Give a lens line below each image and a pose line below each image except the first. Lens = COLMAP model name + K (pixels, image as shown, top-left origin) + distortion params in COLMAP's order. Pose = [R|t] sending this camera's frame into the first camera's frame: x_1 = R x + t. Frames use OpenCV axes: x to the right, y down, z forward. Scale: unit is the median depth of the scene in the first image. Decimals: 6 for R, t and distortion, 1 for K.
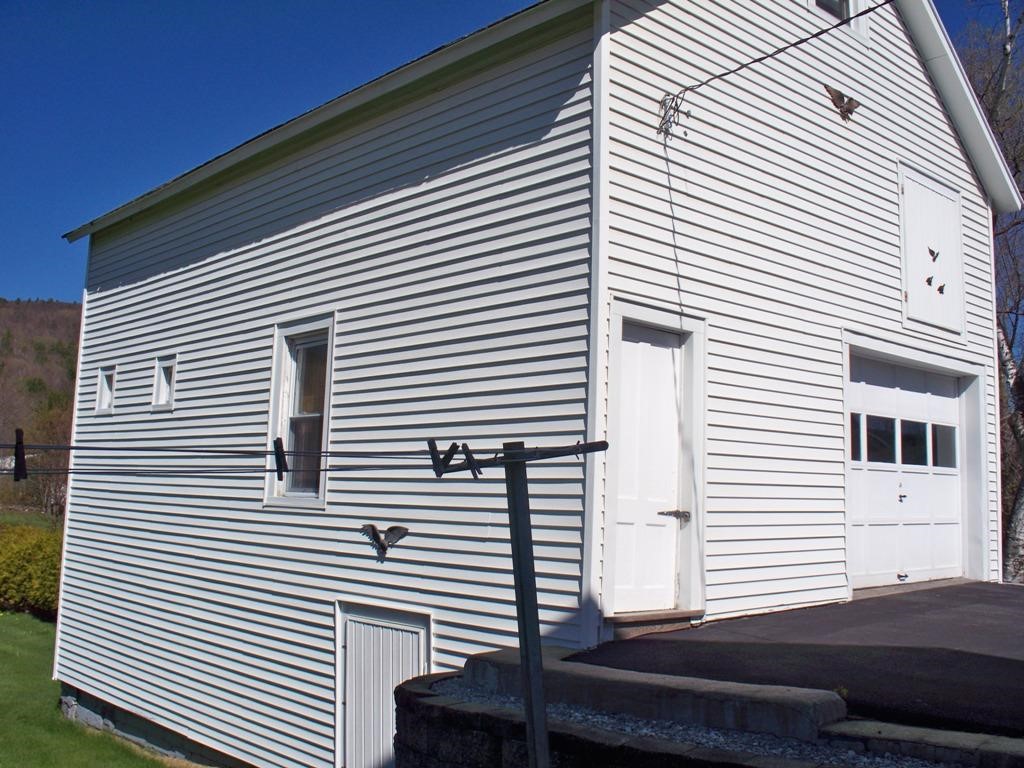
lens RADIAL K [[1061.6, 0, 512.0], [0, 1061.6, 384.0], [0, 0, 1]] dist [-0.243627, 0.331254]
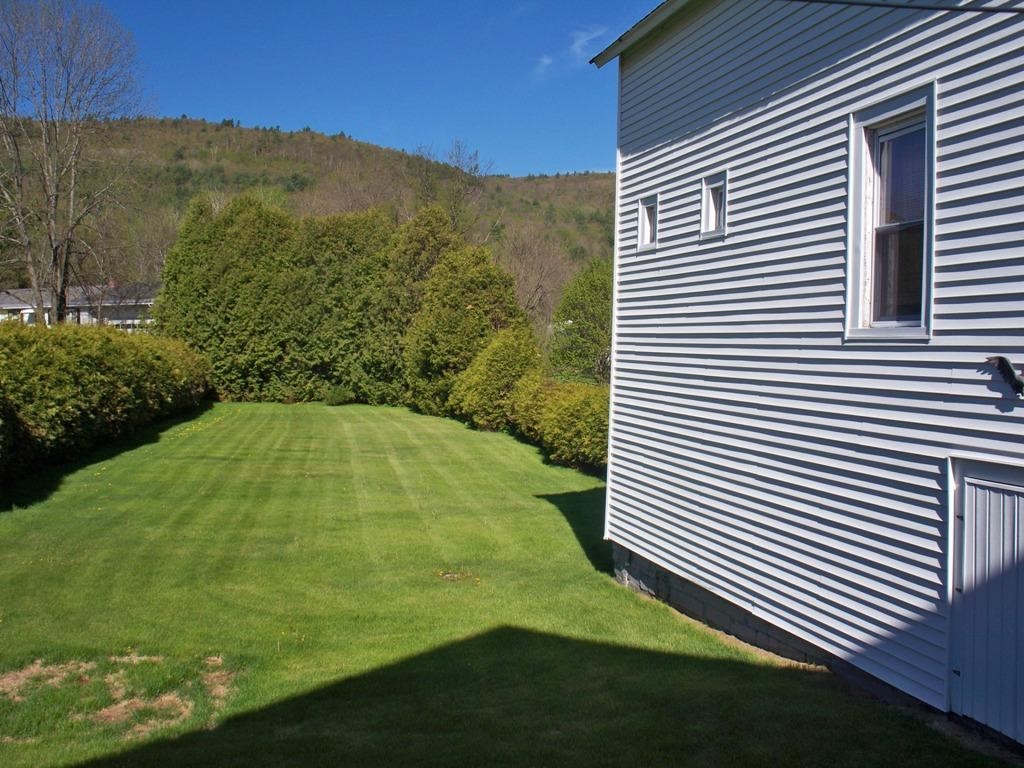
lens RADIAL K [[1071.6, 0, 512.0], [0, 1071.6, 384.0], [0, 0, 1]] dist [-0.206691, 0.254798]
pose [[0.876934, 0.001465, -0.480609, -0.051531], [0.062222, 0.991233, 0.116555, 0.027604], [0.476567, -0.132115, 0.869154, 0.117182]]
